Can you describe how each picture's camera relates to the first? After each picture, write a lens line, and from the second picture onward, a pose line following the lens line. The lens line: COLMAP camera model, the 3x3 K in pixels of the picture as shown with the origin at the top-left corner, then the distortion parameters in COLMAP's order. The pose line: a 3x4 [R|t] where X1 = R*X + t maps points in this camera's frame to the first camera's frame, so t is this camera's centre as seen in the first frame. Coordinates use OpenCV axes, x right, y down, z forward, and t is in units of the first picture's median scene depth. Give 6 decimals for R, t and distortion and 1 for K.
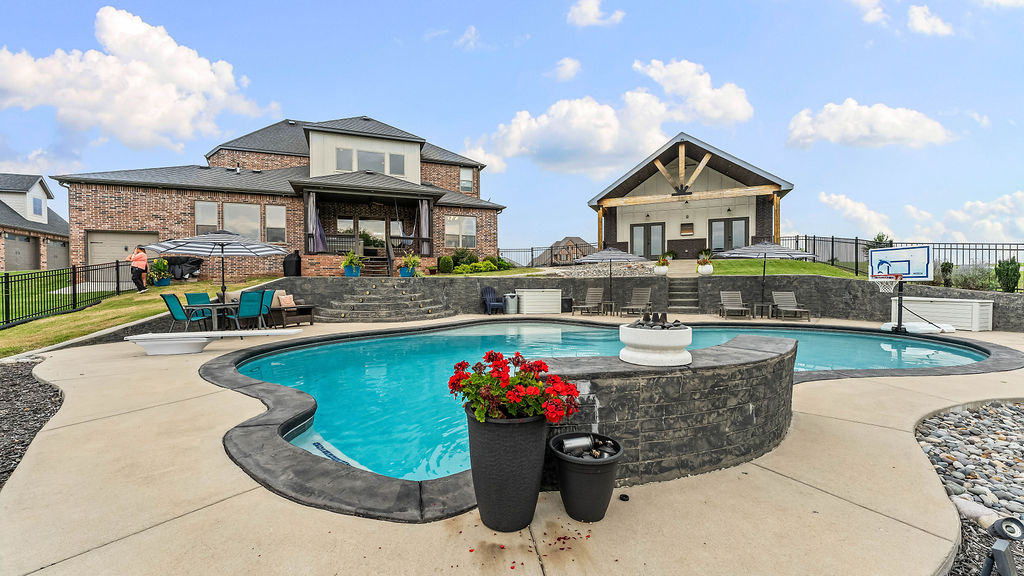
lens RADIAL K [[411.5, 0, 509.7], [0, 411.5, 286.2], [0, 0, 1]] dist [-0.002882, -0.000308]
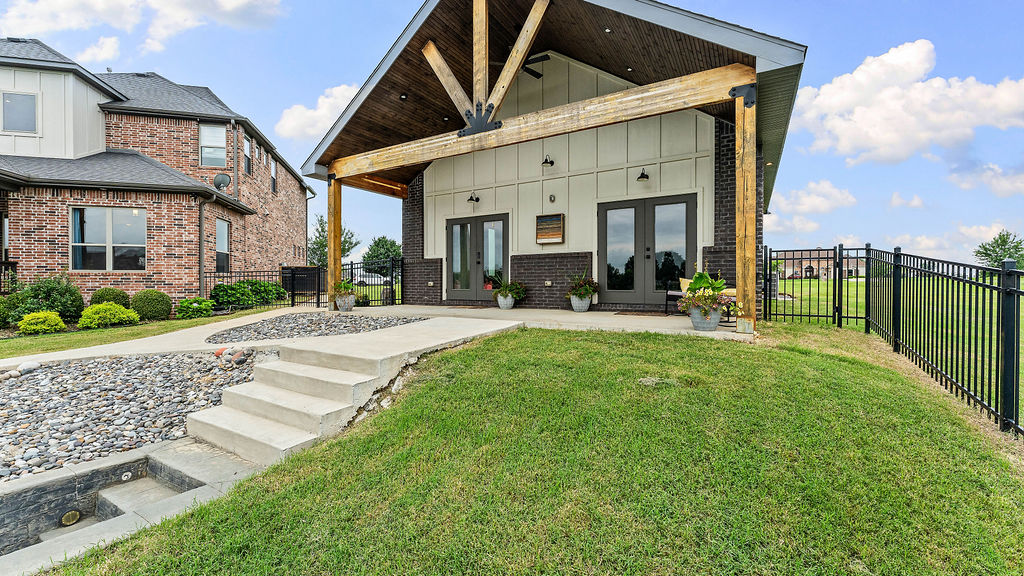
lens RADIAL K [[411.5, 0, 509.7], [0, 411.5, 286.2], [0, 0, 1]] dist [-0.002882, -0.000308]
pose [[0.991033, 0.008571, -0.133341, 0.445402], [-0.009156, 0.999951, -0.003770, -0.081122], [0.133303, 0.004957, 0.991063, 0.595795]]
